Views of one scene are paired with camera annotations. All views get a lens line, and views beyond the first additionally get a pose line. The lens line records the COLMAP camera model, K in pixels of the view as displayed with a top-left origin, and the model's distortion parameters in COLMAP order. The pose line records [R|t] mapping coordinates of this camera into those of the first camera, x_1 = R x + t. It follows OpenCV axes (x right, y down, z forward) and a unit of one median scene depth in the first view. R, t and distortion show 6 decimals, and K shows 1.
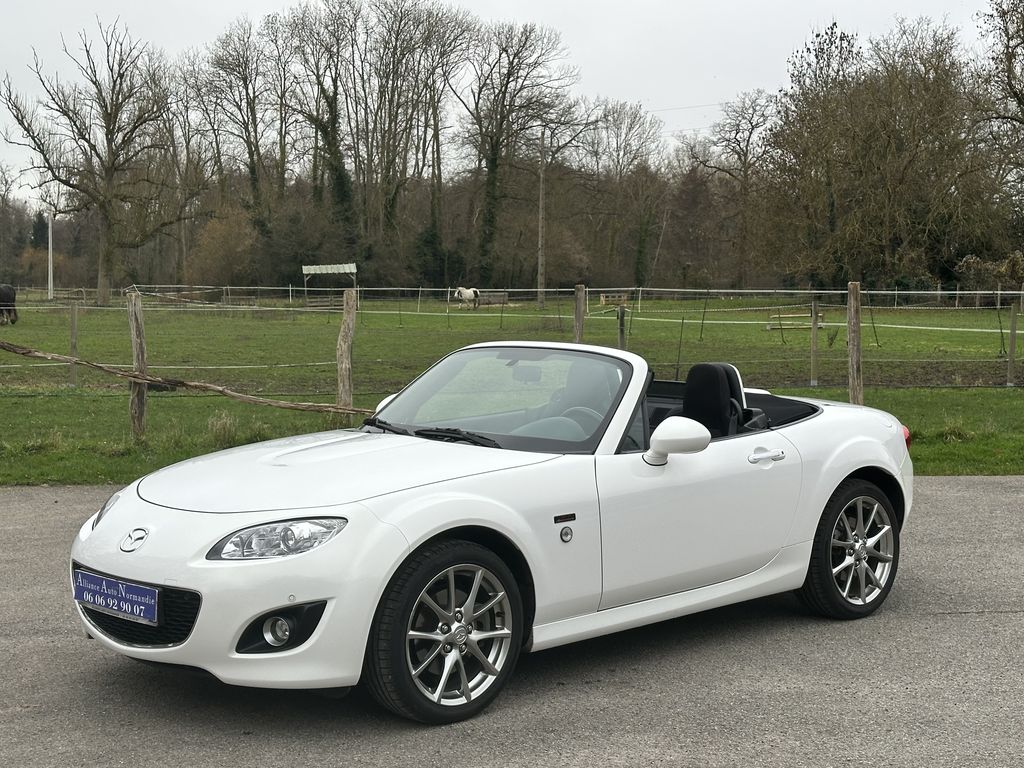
lens RADIAL K [[1612.0, 0, 530.1], [0, 1612.0, 368.7], [0, 0, 1]] dist [0.146618, 0.000000]
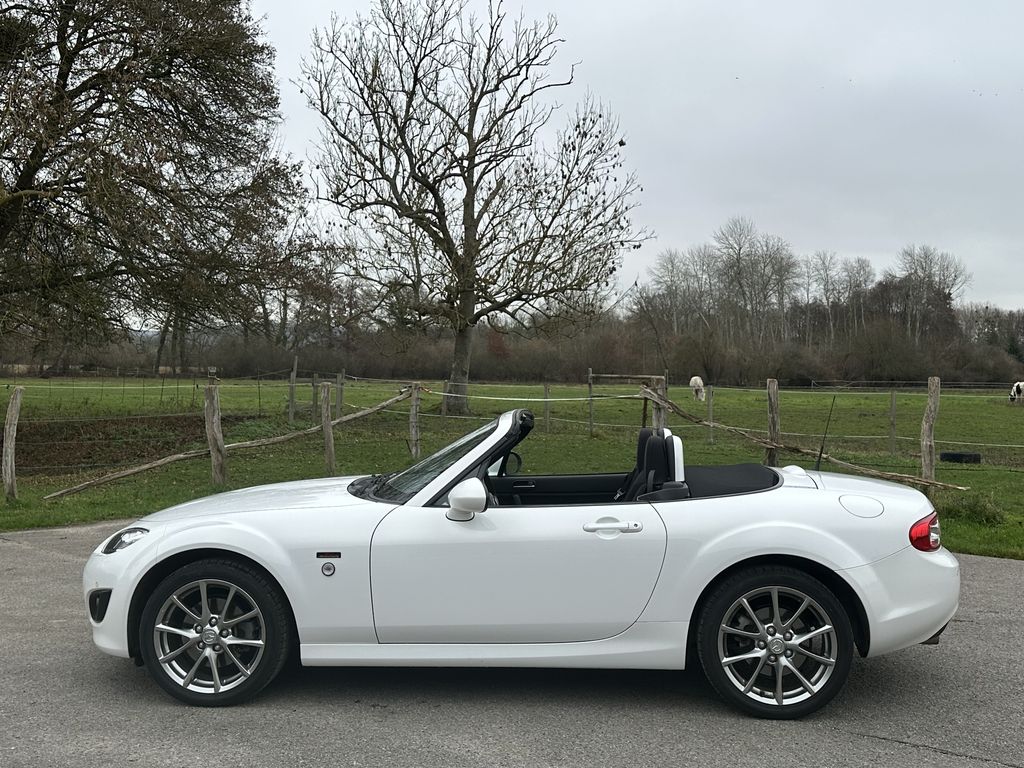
lens RADIAL K [[1154.9, 0, 504.7], [0, 1154.9, 373.7], [0, 0, 1]] dist [0.110789, 0.000000]
pose [[0.659950, 0.001138, -0.751309, 0.067024], [-0.045275, 0.998242, -0.038258, -0.001110], [0.749944, 0.059264, 0.658841, 0.048573]]
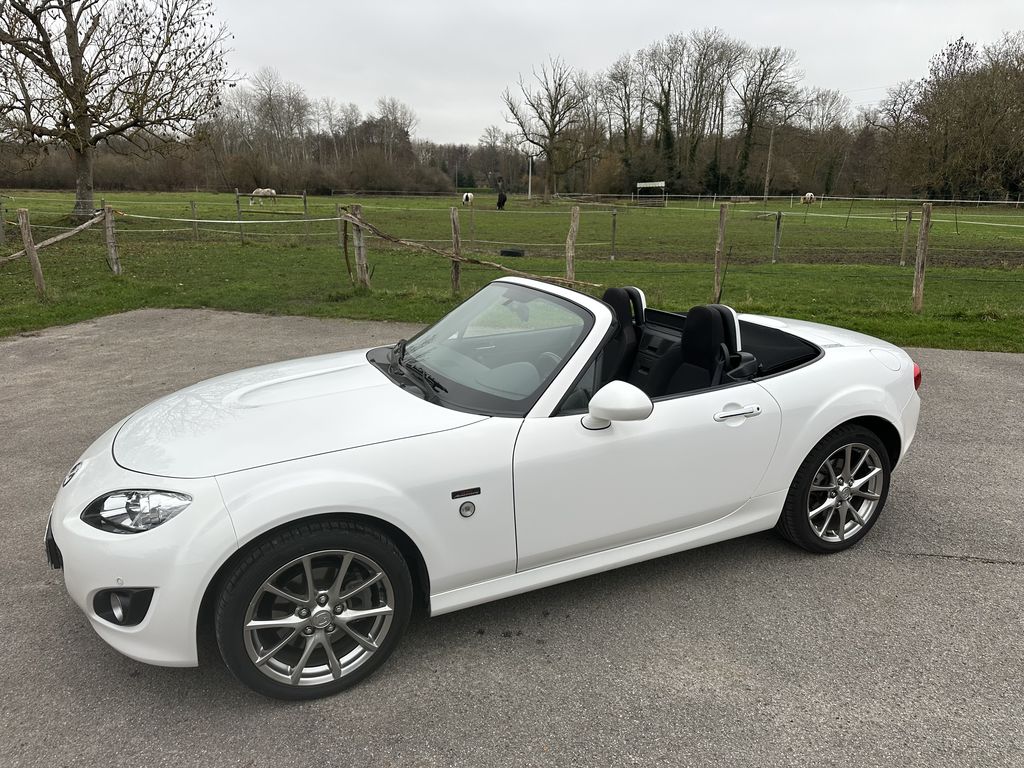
lens RADIAL K [[736.1, 0, 518.7], [0, 736.1, 385.3], [0, 0, 1]] dist [0.044031, -0.046820]
pose [[0.948185, 0.087907, -0.305314, 0.016142], [-0.023408, 0.977678, 0.208799, -0.005524], [0.316854, -0.190833, 0.929078, 0.056355]]
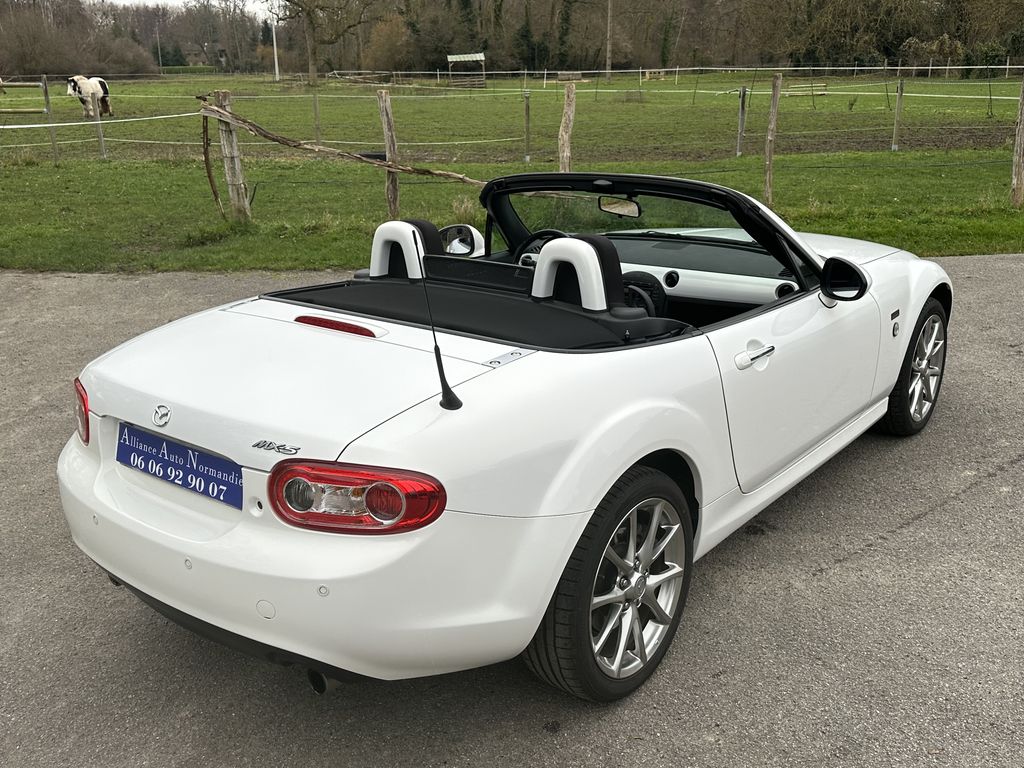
lens RADIAL K [[991.1, 0, 515.6], [0, 991.1, 376.6], [0, 0, 1]] dist [0.031981, 0.000000]
pose [[0.998314, 0.000649, -0.058038, -0.023462], [0.013866, 0.968319, 0.249330, -0.005166], [0.056361, -0.249715, 0.966678, 0.059656]]
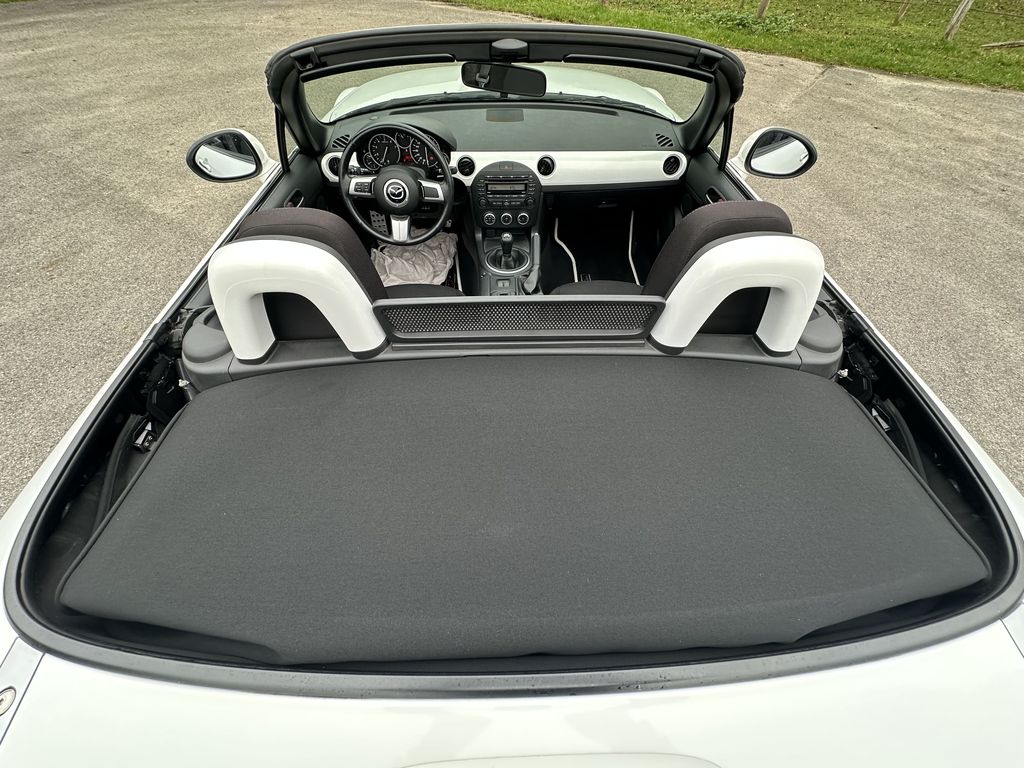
lens RADIAL K [[409.2, 0, 509.7], [0, 409.2, 384.6], [0, 0, 1]] dist [-0.003754, 0.000259]
pose [[0.800426, -0.455014, 0.390232, -0.033372], [0.010836, 0.661880, 0.749532, -0.004621], [-0.599334, -0.595716, 0.534716, 0.102496]]
